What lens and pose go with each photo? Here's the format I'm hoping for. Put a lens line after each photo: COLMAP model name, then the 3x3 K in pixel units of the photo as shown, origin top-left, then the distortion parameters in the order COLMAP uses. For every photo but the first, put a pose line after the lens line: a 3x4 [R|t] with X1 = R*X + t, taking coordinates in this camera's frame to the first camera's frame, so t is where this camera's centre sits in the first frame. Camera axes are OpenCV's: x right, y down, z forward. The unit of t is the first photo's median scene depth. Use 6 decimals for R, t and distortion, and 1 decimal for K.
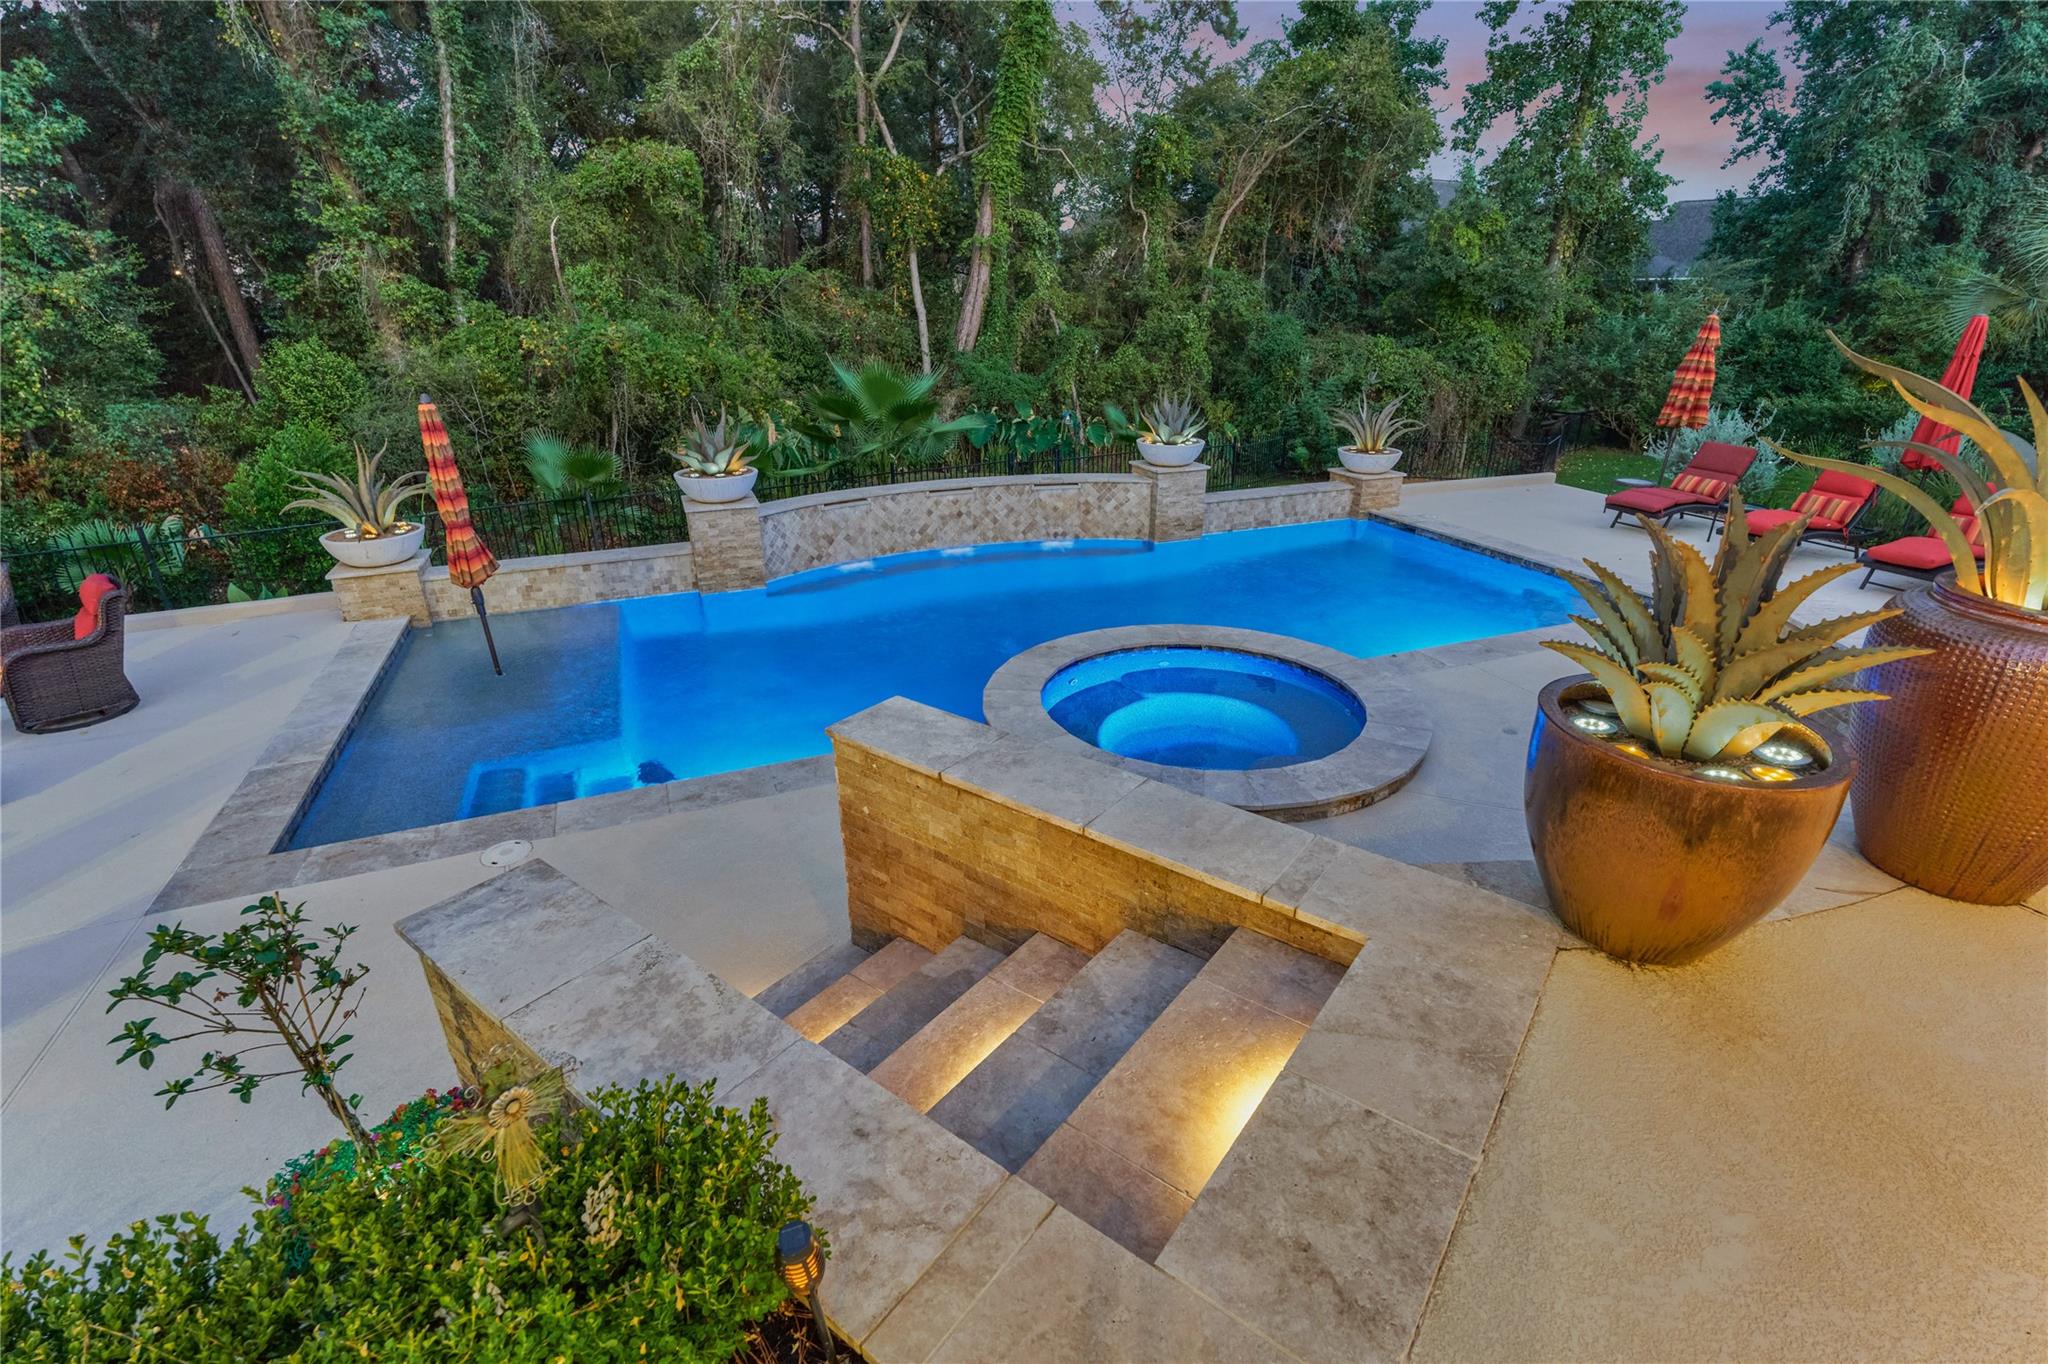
lens RADIAL K [[965.5, 0, 1031.9], [0, 965.5, 686.7], [0, 0, 1]] dist [-0.008612, 0.002697]
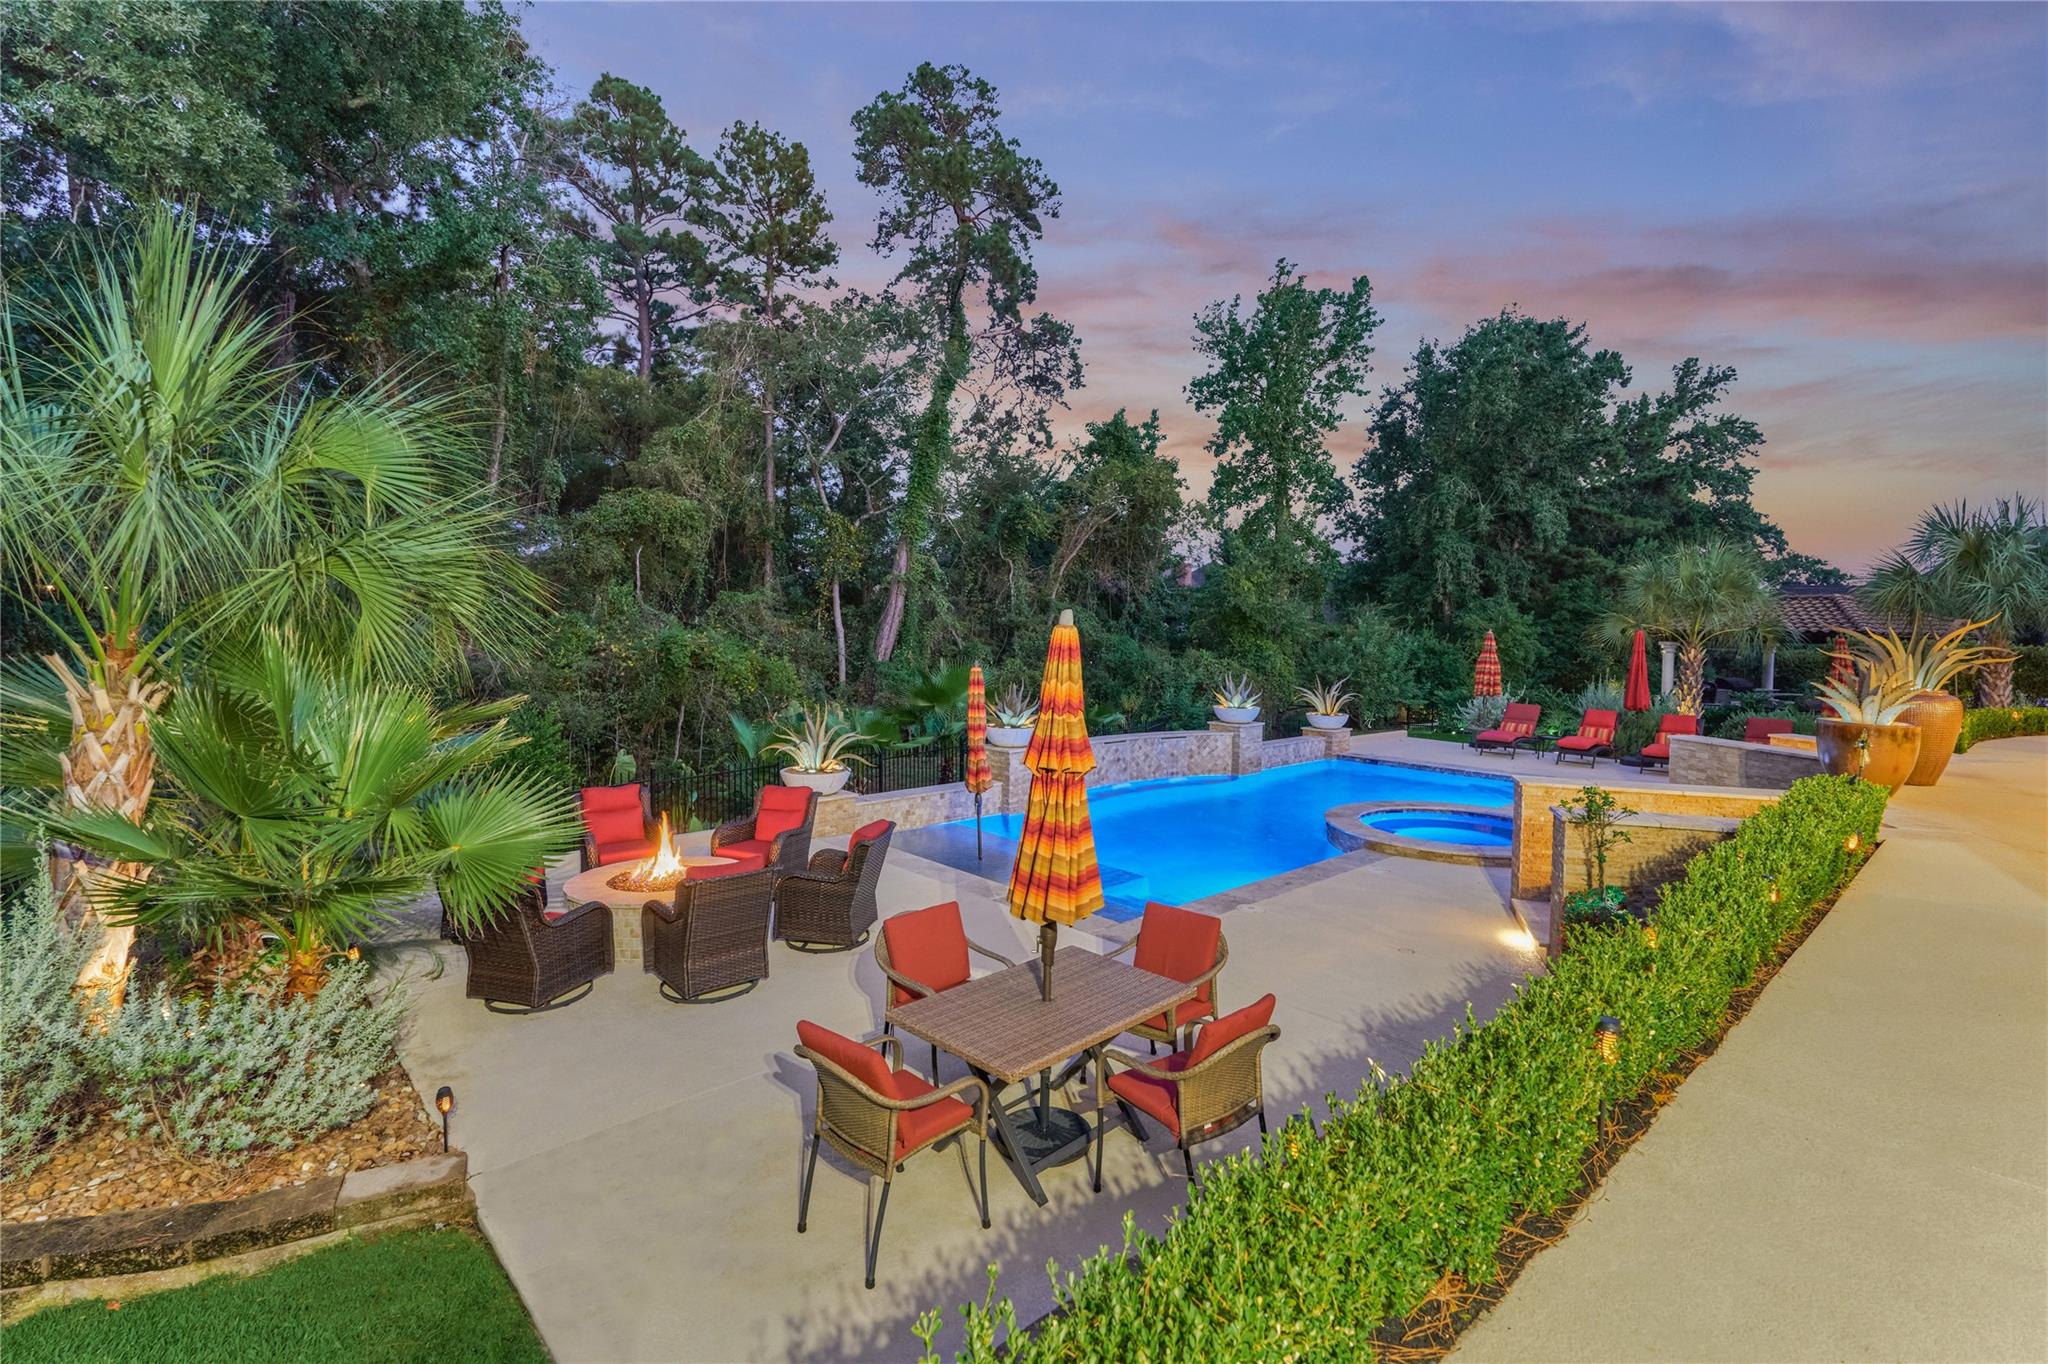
lens RADIAL K [[965.5, 0, 1031.6], [0, 965.5, 649.3], [0, 0, 1]] dist [-0.008612, 0.002697]
pose [[0.938289, 0.006230, 0.345795, -0.596488], [0.117209, 0.934941, -0.334883, 0.107153], [-0.325384, 0.354747, 0.876516, -0.195748]]
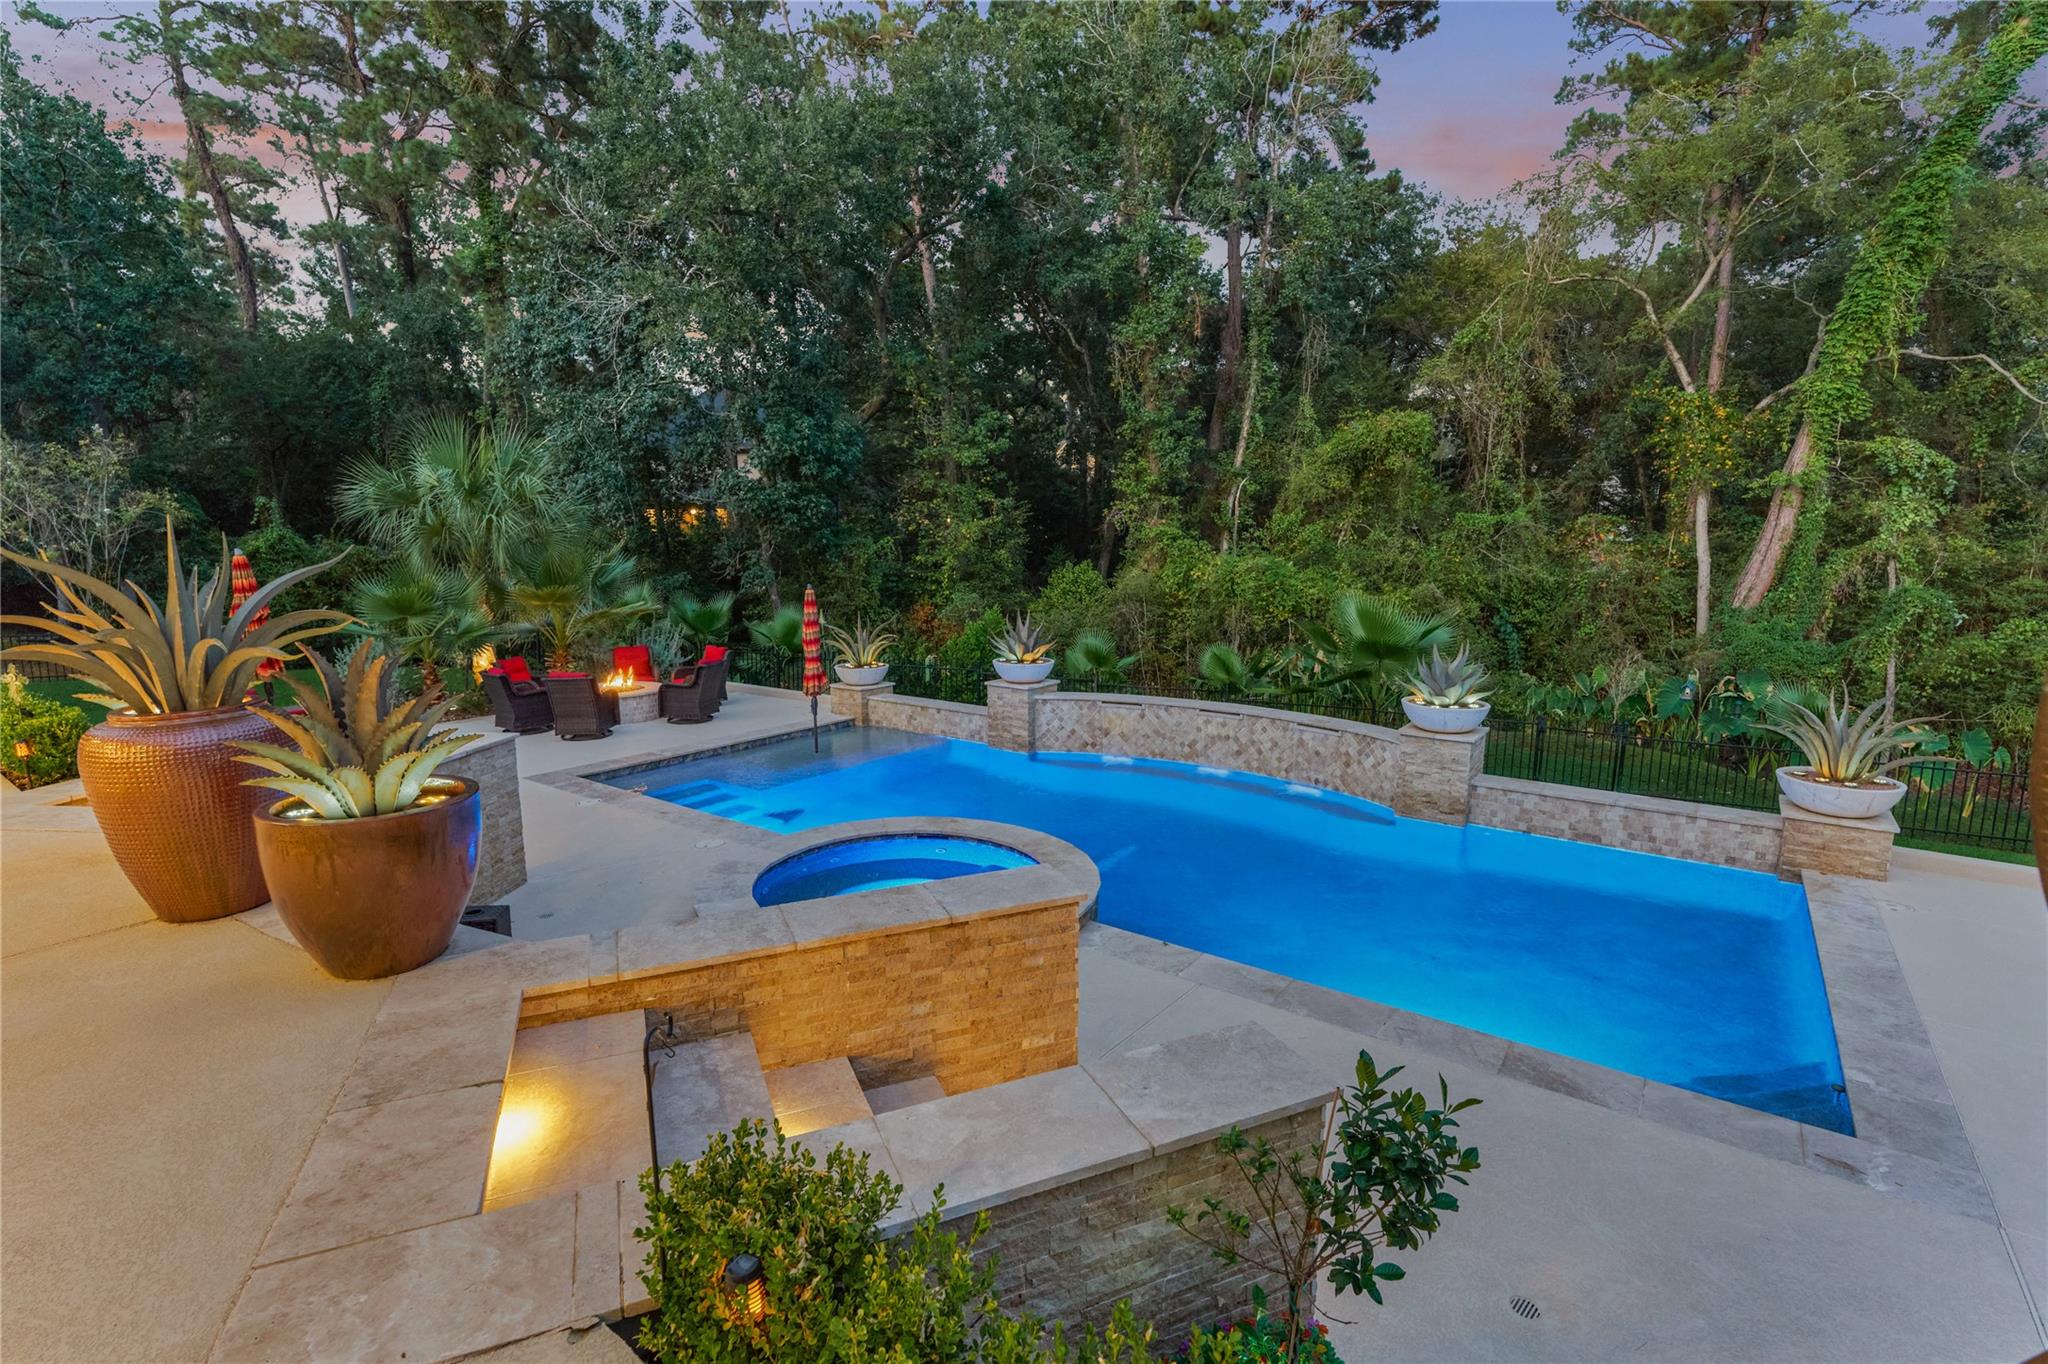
lens RADIAL K [[965.5, 0, 1008.7], [0, 965.5, 676.6], [0, 0, 1]] dist [-0.008612, 0.002697]
pose [[0.505395, 0.131402, -0.852824, 0.598190], [-0.334950, 0.940713, -0.053551, -0.096023], [0.795226, 0.312718, 0.519445, 0.239294]]
